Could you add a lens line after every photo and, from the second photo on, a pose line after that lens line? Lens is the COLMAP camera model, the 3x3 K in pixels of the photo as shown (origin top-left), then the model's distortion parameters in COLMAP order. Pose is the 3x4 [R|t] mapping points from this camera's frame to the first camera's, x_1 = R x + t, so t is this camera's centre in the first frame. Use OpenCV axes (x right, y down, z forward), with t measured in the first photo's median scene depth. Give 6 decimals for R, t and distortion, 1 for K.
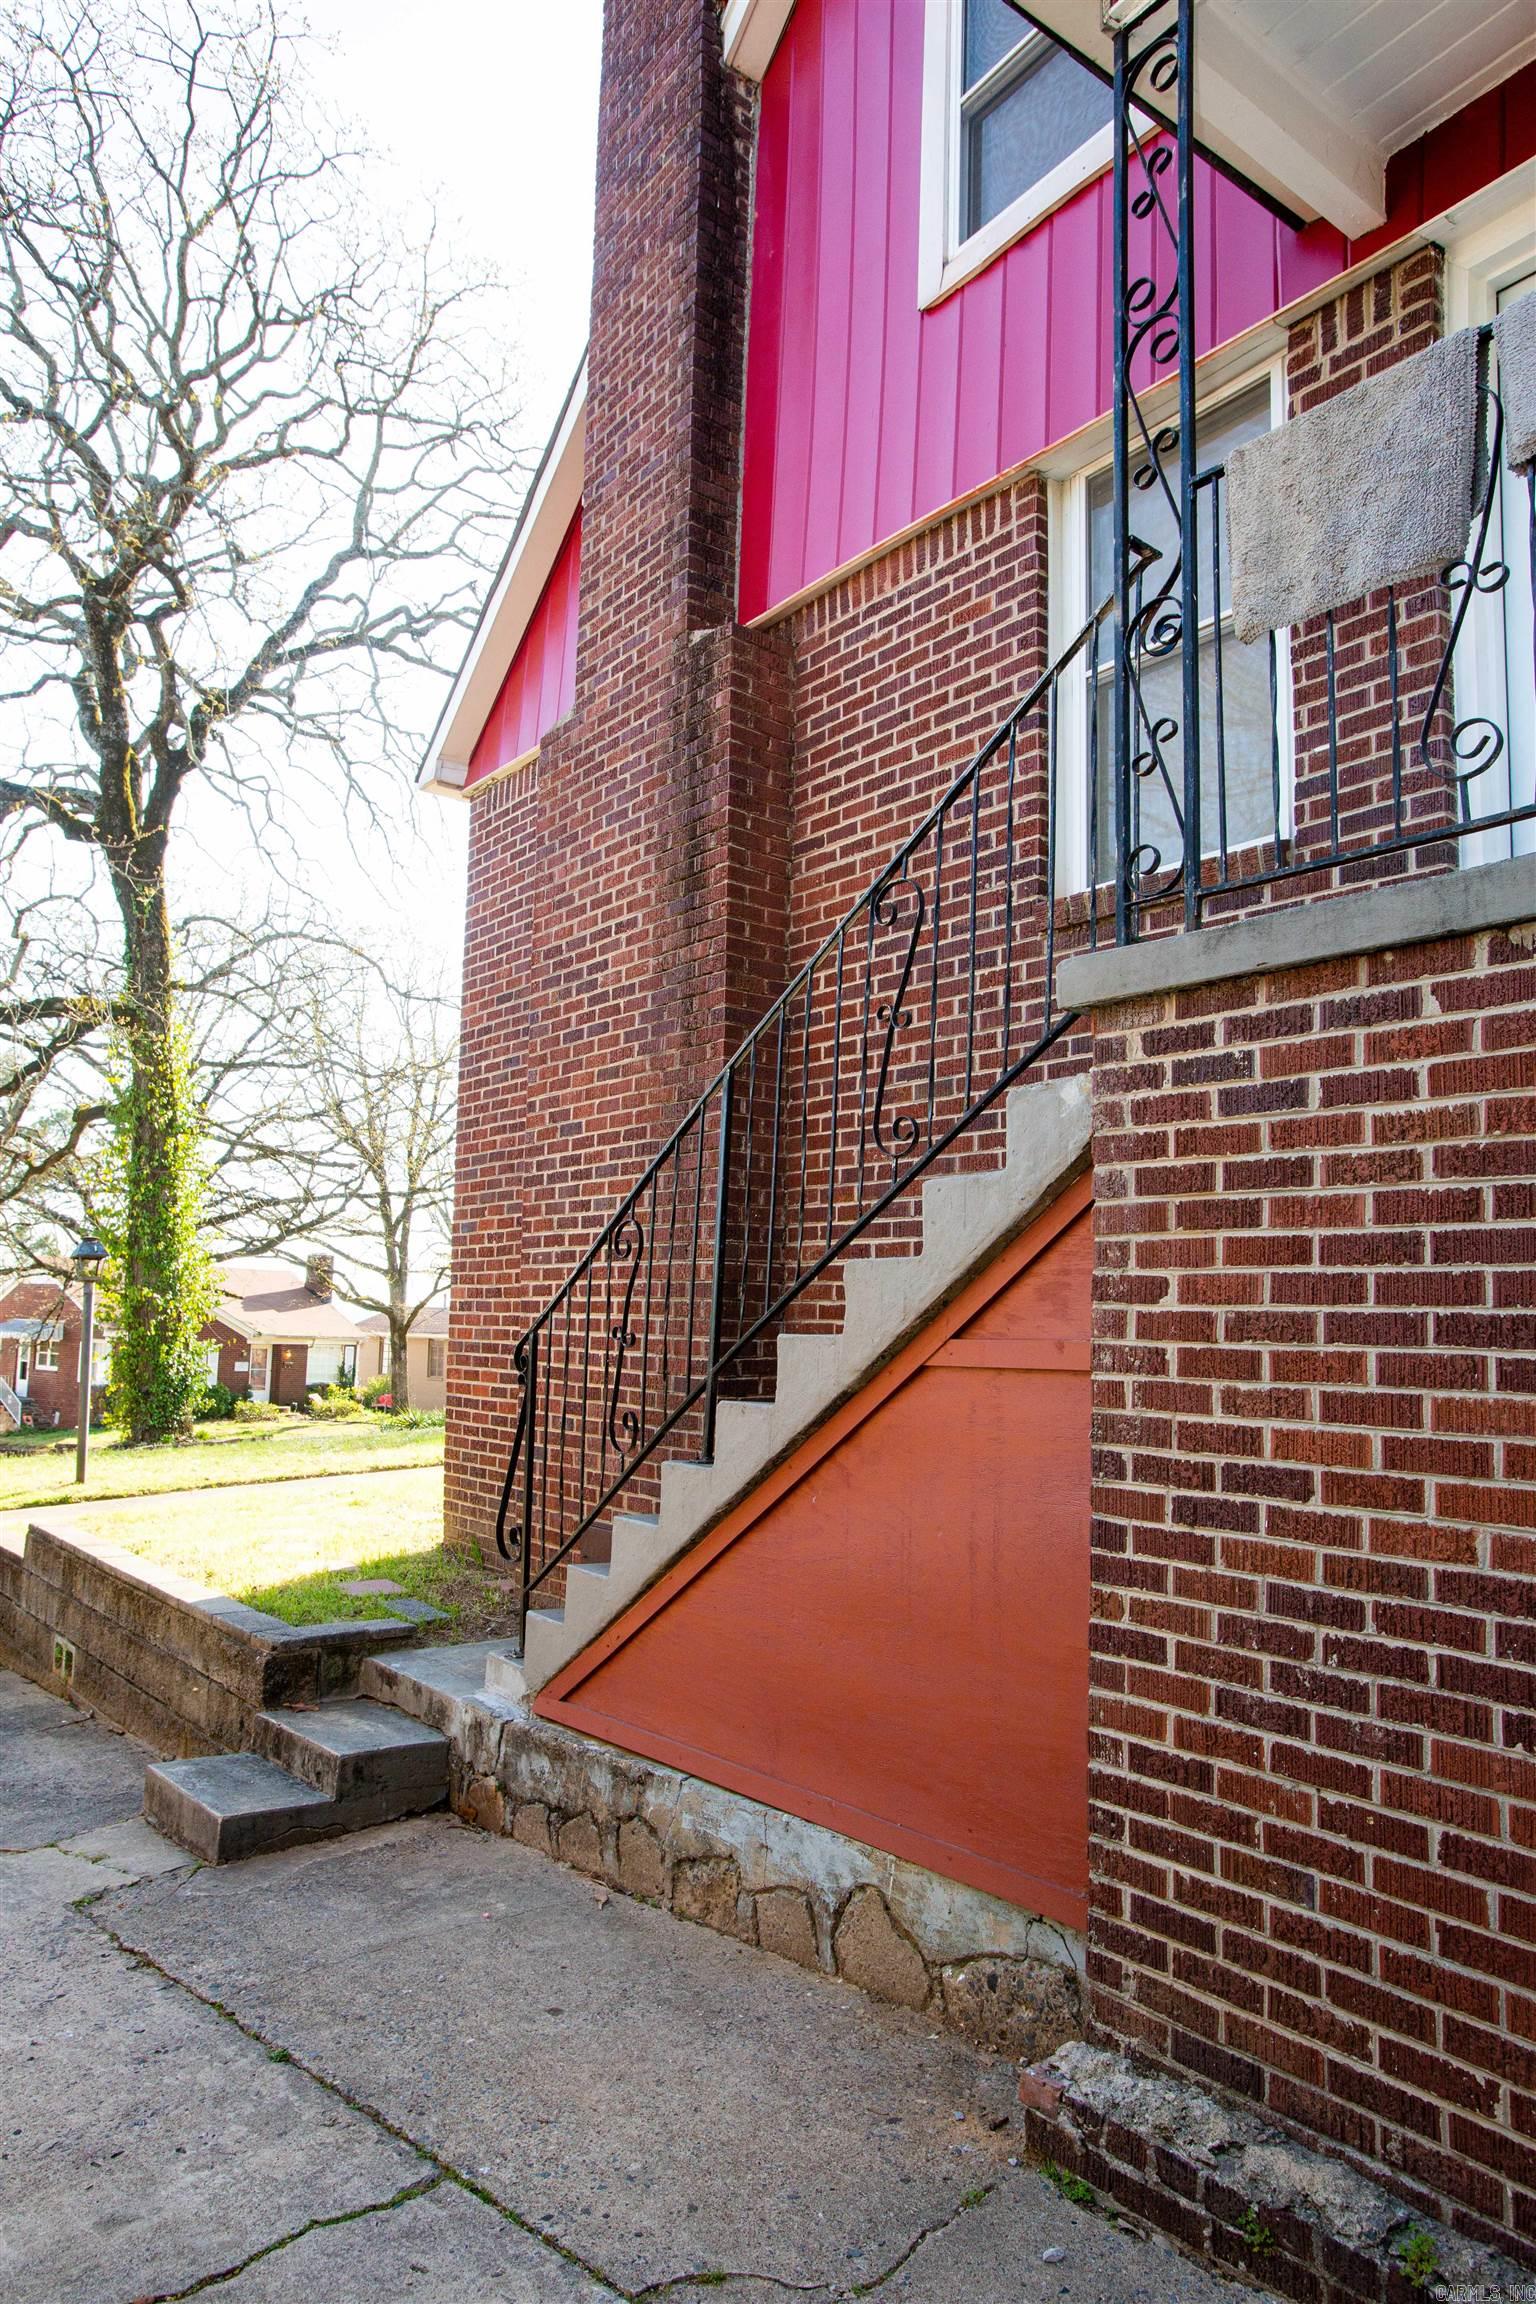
lens RADIAL K [[1495.7, 0, 768.0], [0, 1495.7, 1152.0], [0, 0, 1]] dist [-0.068496, 0.074834]
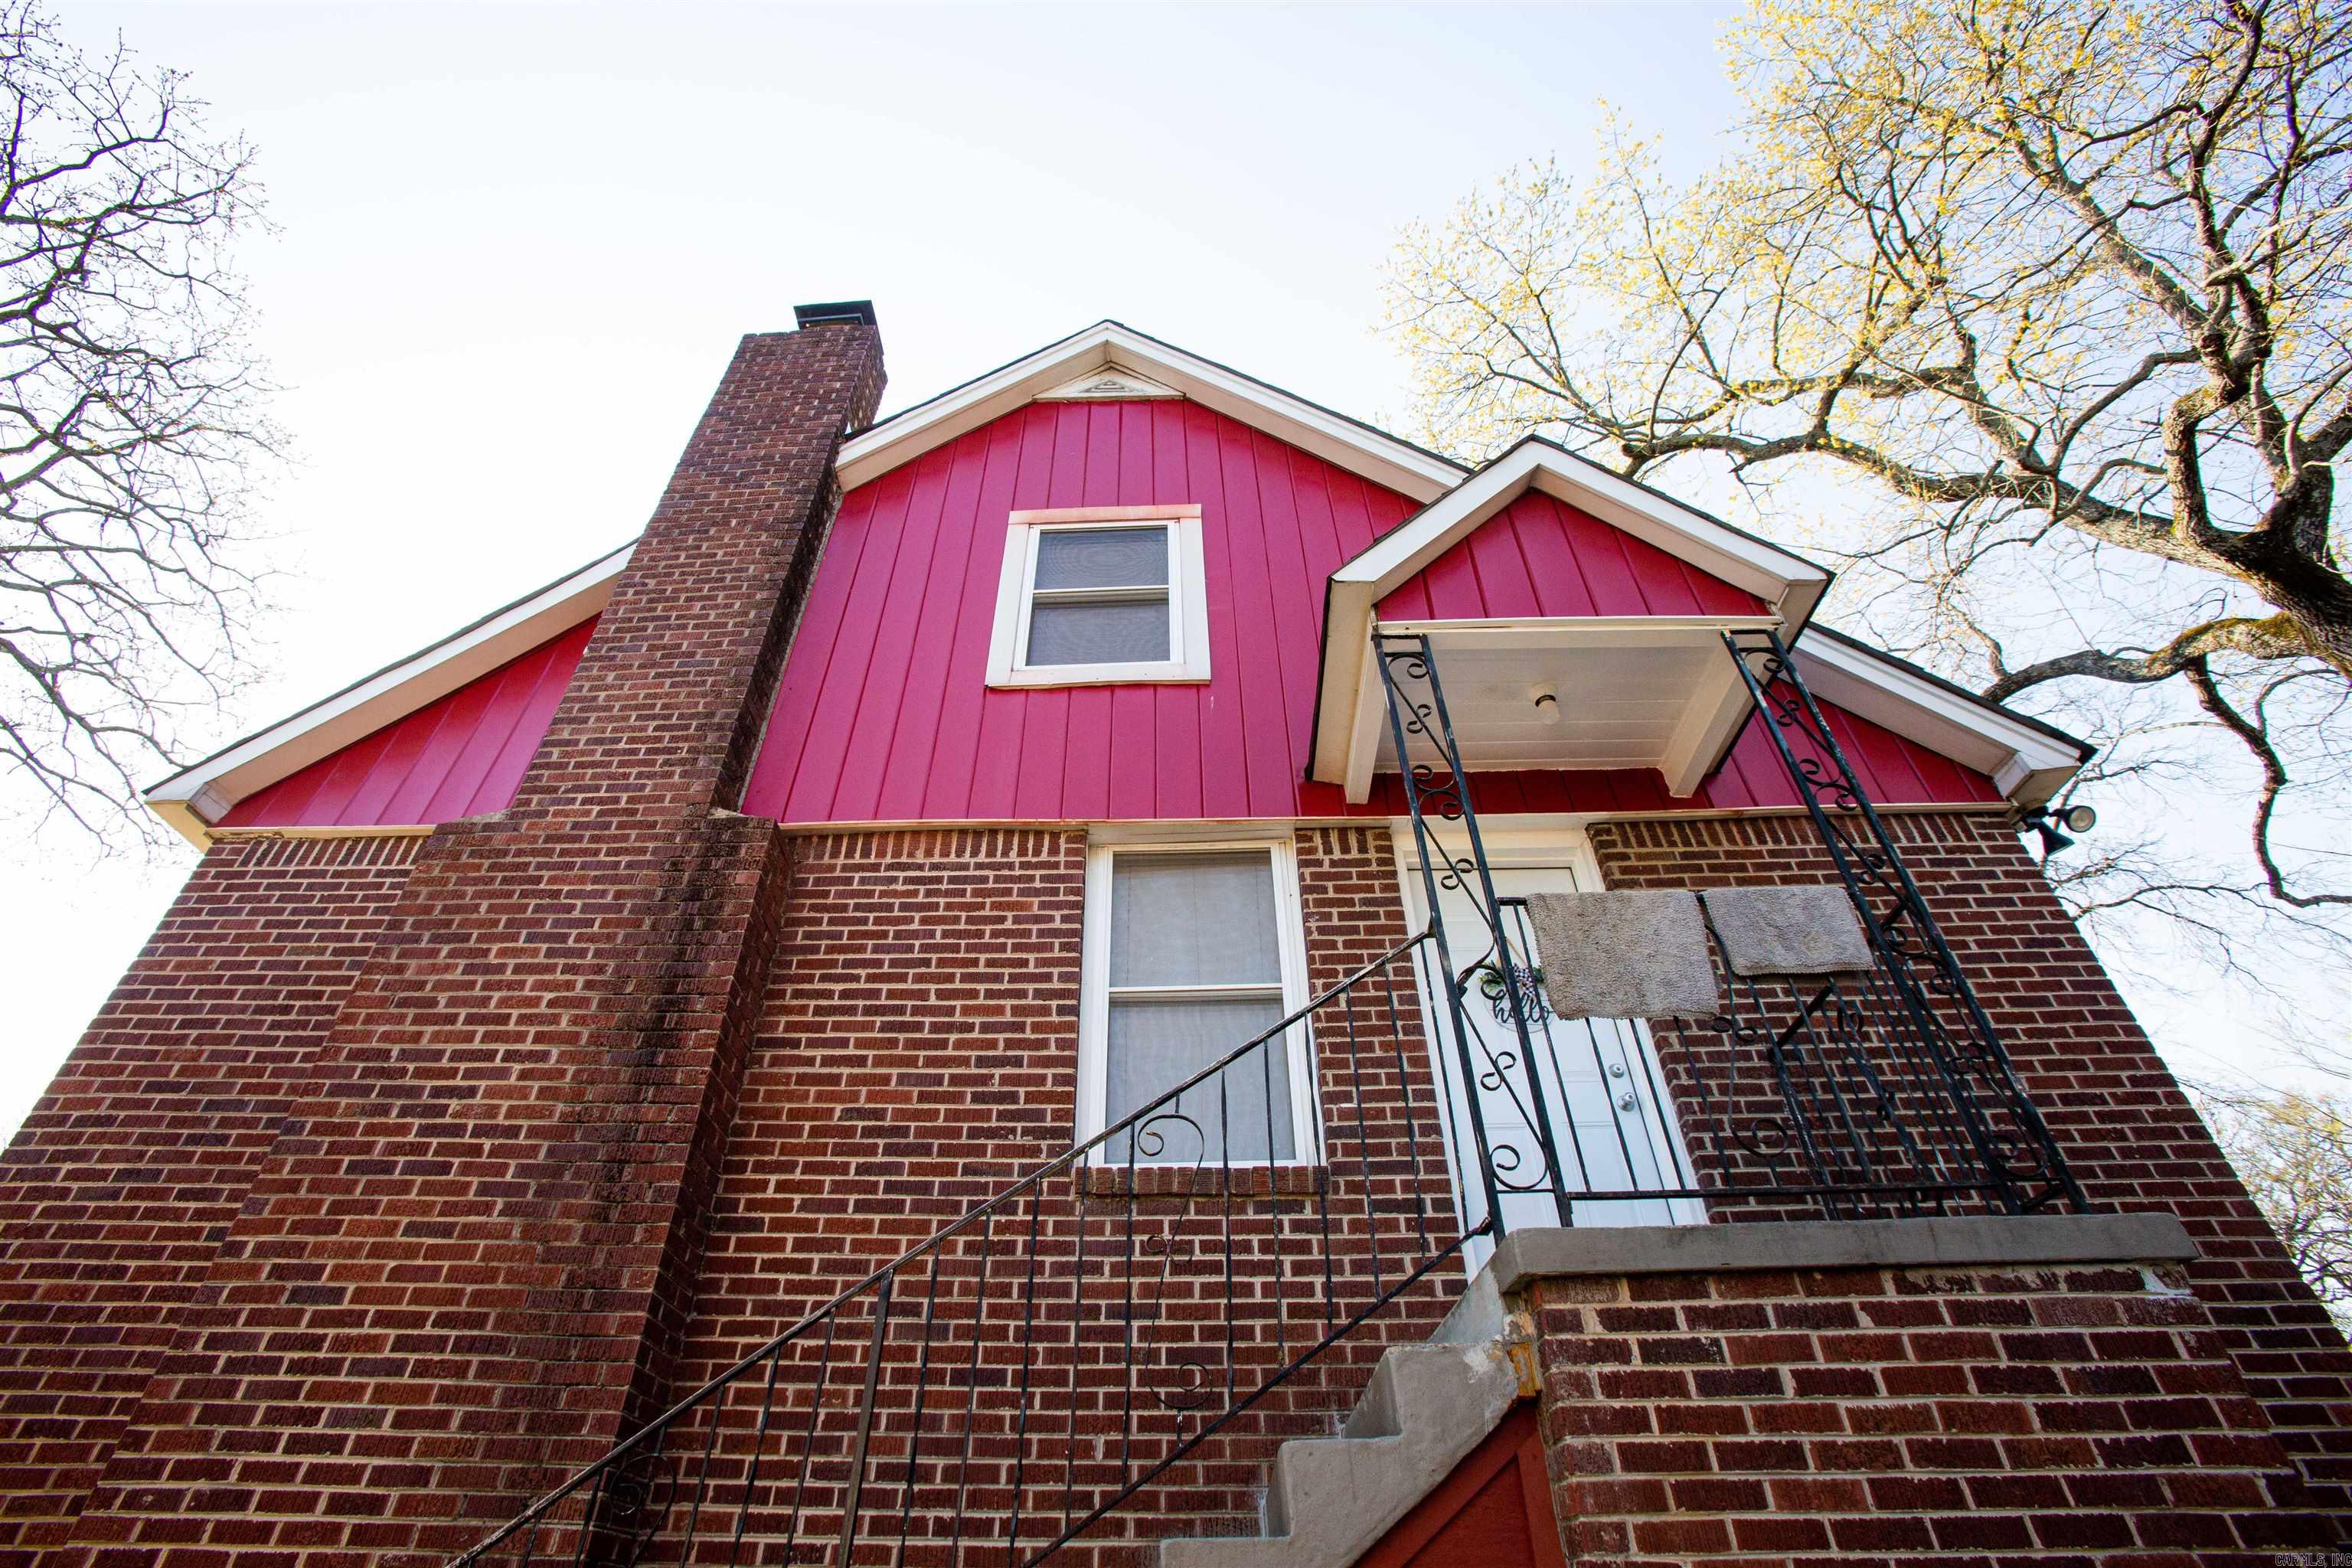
lens RADIAL K [[1078.6, 0, 1176.0], [0, 1078.6, 784.0], [0, 0, 1]] dist [-0.070645, 0.026345]
pose [[0.628930, 0.483065, 0.609176, -0.634615], [-0.077808, 0.818719, -0.568898, 0.074303], [-0.773558, 0.310399, 0.552504, 0.676596]]
